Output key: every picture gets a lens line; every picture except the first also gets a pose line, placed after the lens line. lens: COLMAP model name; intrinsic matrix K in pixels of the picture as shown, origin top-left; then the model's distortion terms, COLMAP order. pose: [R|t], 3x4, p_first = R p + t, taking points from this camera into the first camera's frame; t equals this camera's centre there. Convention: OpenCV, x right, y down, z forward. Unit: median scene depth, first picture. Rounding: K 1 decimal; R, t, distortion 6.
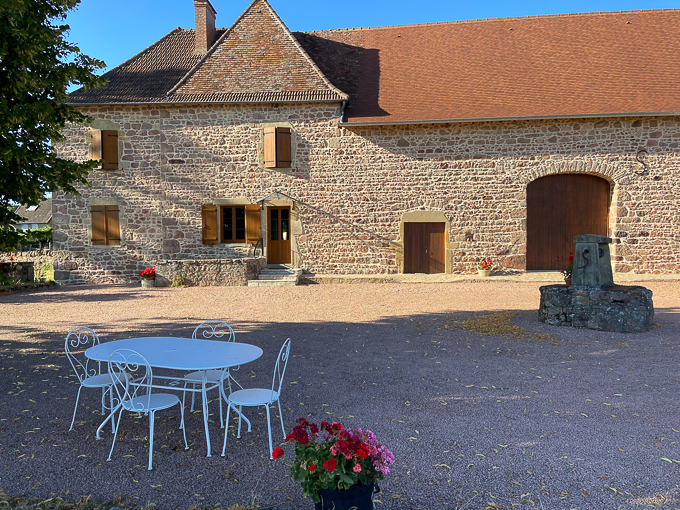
lens RADIAL K [[509.4, 0, 340.0], [0, 509.4, 255.0], [0, 0, 1]] dist [0.160457, -0.202347]
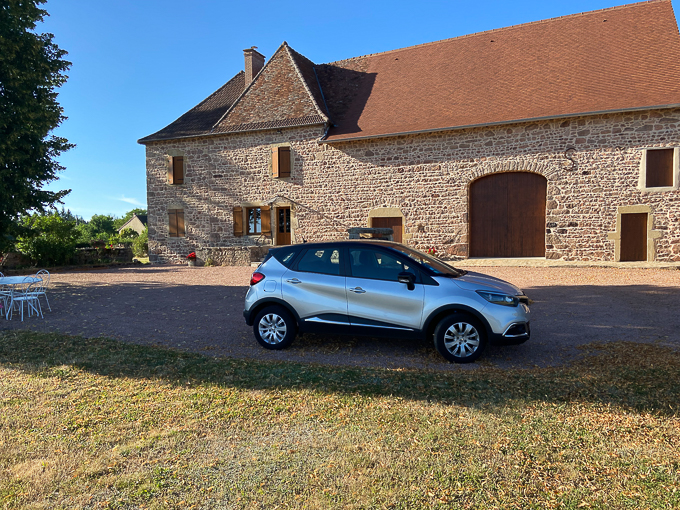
lens RADIAL K [[509.4, 0, 340.0], [0, 509.4, 255.0], [0, 0, 1]] dist [0.160457, -0.202347]
pose [[0.938988, 0.007832, -0.343861, 0.482726], [-0.002268, 0.999860, 0.016580, 0.006690], [0.343943, -0.014788, 0.938874, -0.187941]]
